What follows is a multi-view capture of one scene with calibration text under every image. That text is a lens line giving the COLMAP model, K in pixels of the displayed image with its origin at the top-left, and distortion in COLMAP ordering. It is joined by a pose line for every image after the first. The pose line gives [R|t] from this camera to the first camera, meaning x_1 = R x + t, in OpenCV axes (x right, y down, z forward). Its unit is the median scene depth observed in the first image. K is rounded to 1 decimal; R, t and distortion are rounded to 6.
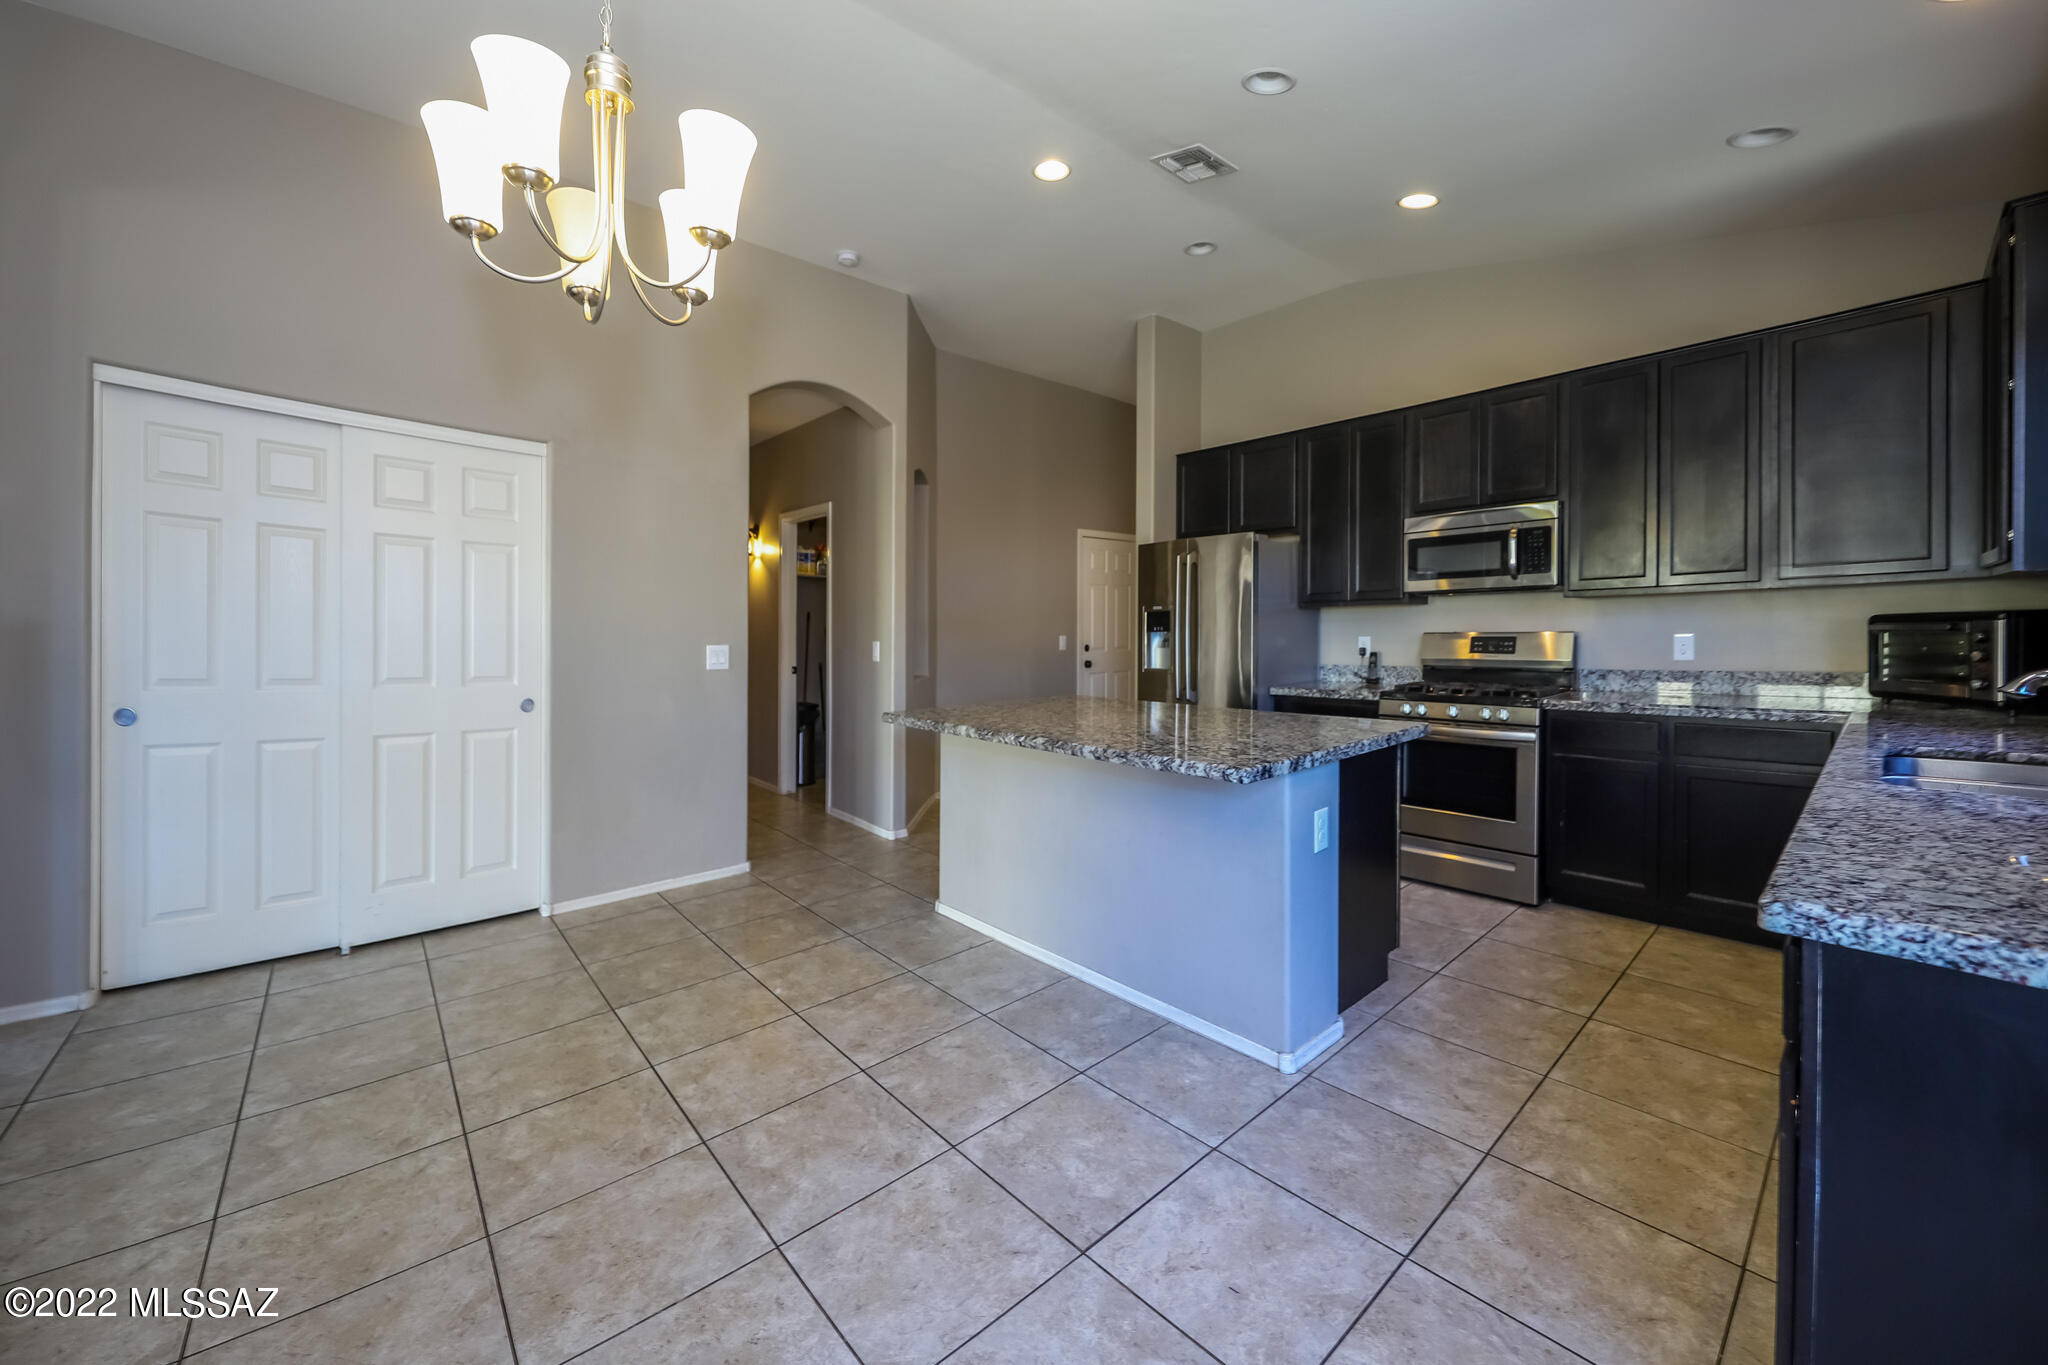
lens RADIAL K [[695.3, 0, 1067.1], [0, 695.3, 651.9], [0, 0, 1]] dist [-0.001783, -0.001206]
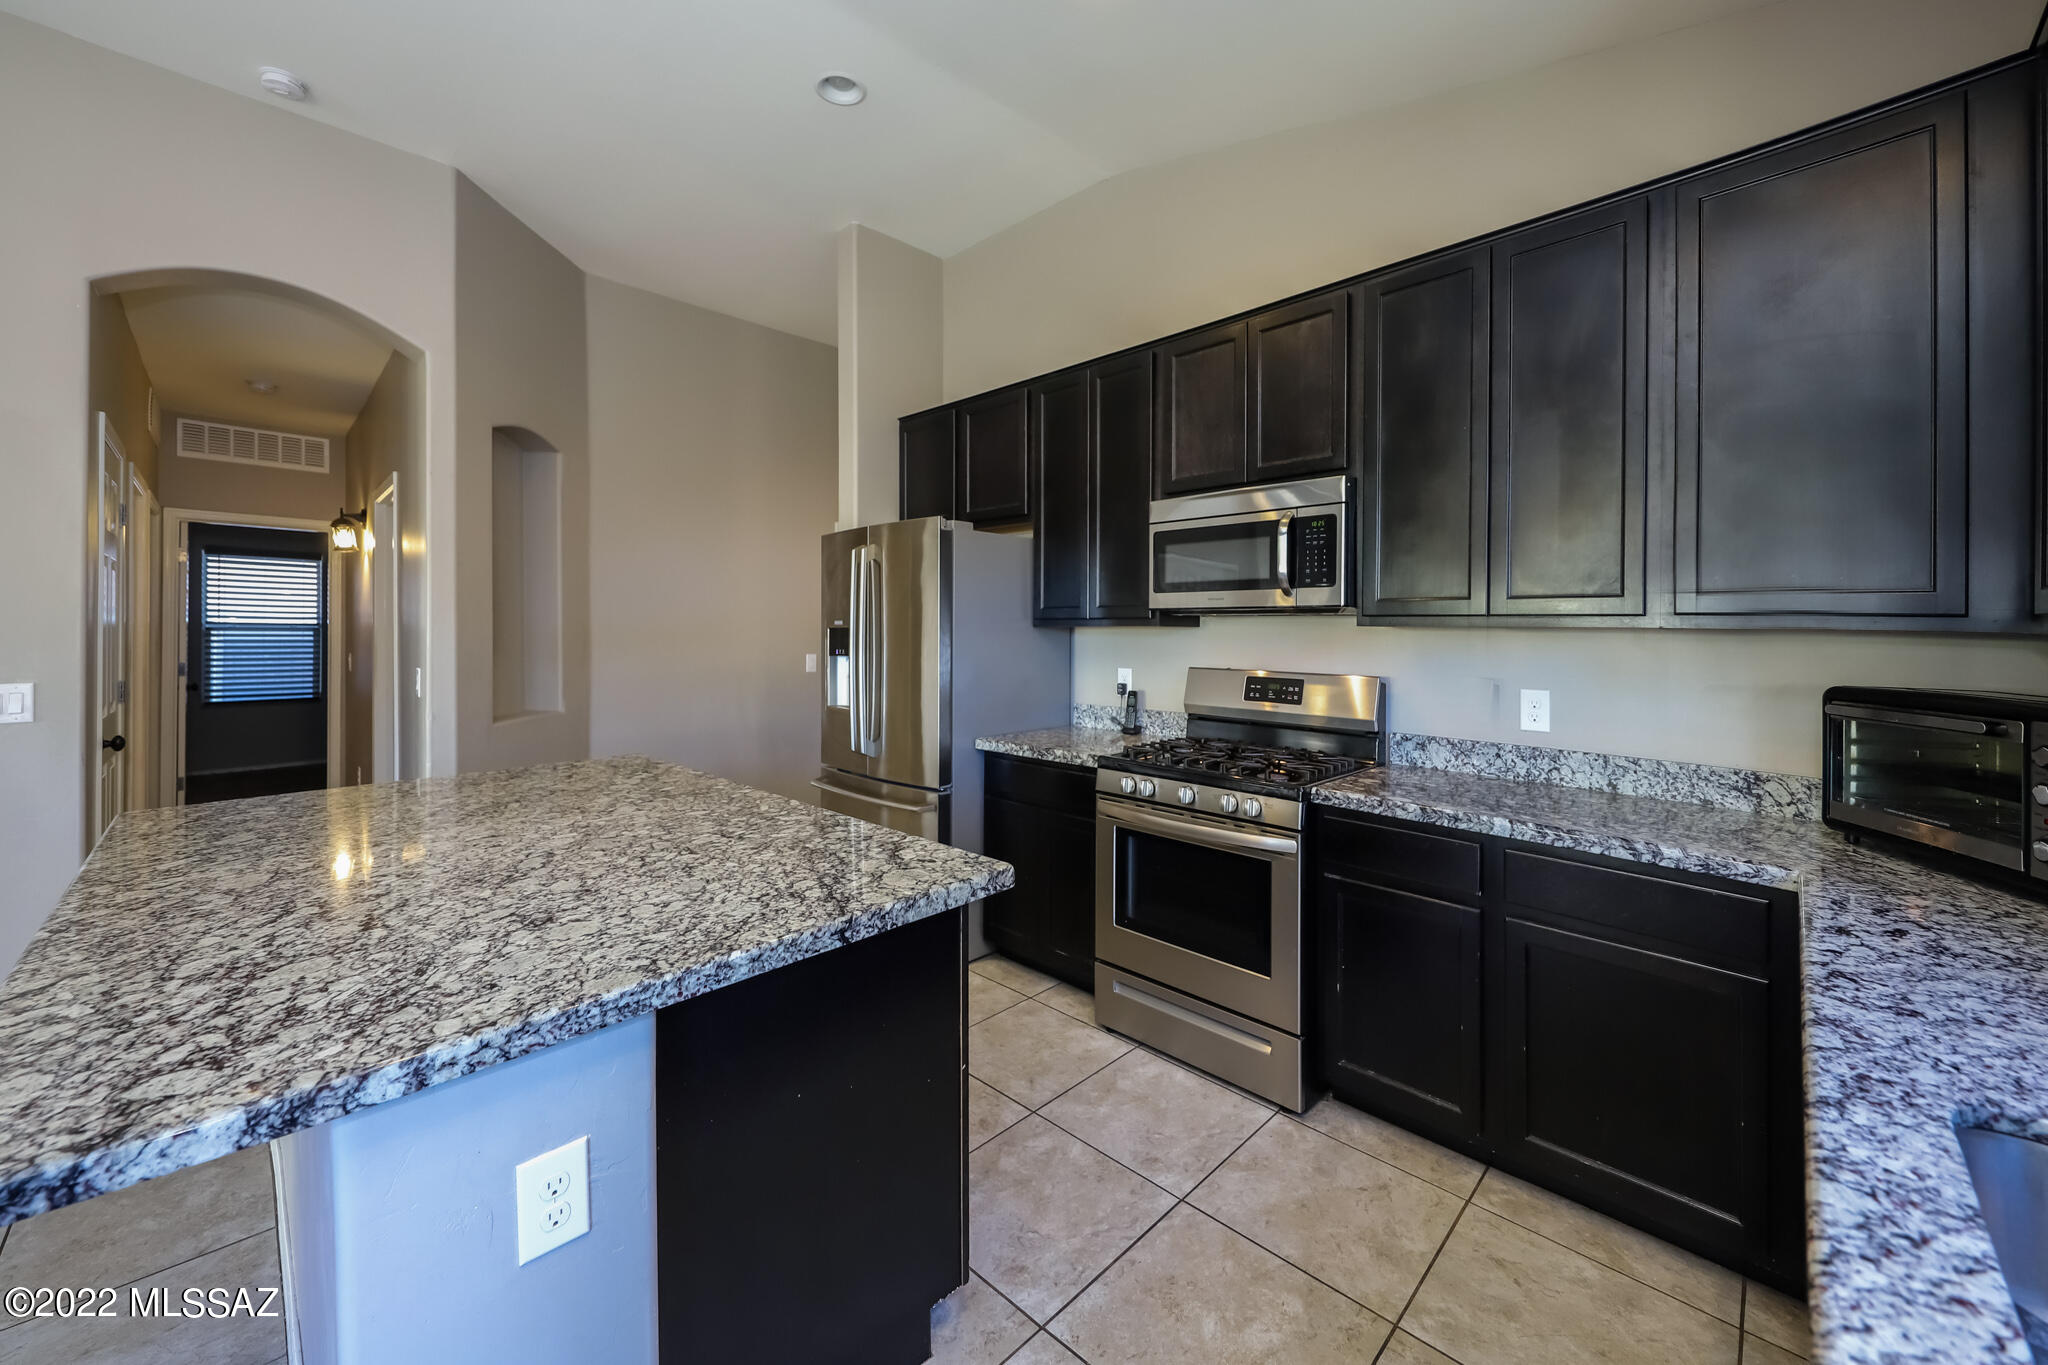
lens RADIAL K [[695.3, 0, 1024.3], [0, 695.3, 637.6], [0, 0, 1]] dist [-0.001783, -0.001206]
pose [[0.999264, 0.021457, 0.031789, 0.404549], [-0.020759, 0.999540, -0.022119, -0.047982], [-0.032249, 0.021443, 0.999250, 0.373446]]
